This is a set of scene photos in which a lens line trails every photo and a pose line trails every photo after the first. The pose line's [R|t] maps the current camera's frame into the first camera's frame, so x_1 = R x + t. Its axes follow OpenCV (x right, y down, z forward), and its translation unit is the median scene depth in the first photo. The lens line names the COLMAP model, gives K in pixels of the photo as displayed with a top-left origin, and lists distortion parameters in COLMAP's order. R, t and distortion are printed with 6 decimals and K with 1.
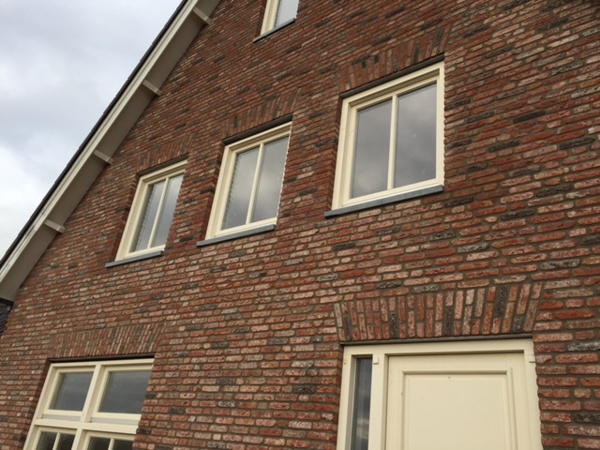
lens RADIAL K [[512.6, 0, 295.3], [0, 512.6, 223.8], [0, 0, 1]] dist [0.071069, -0.081898]
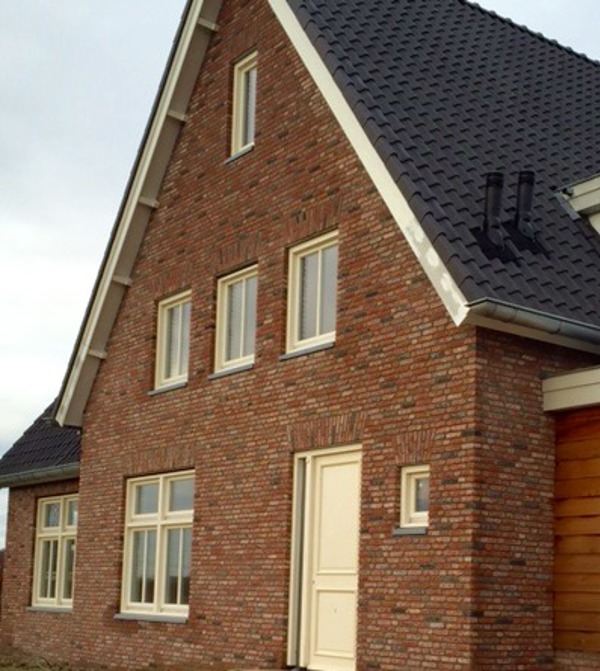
lens RADIAL K [[1188.3, 0, 300.0], [0, 1188.3, 337.4], [0, 0, 1]] dist [0.024926, 0.000000]
pose [[0.947723, -0.167749, -0.271444, 0.917472], [0.224307, 0.955253, 0.192816, -0.627082], [0.226953, -0.243623, 0.942942, -1.839008]]
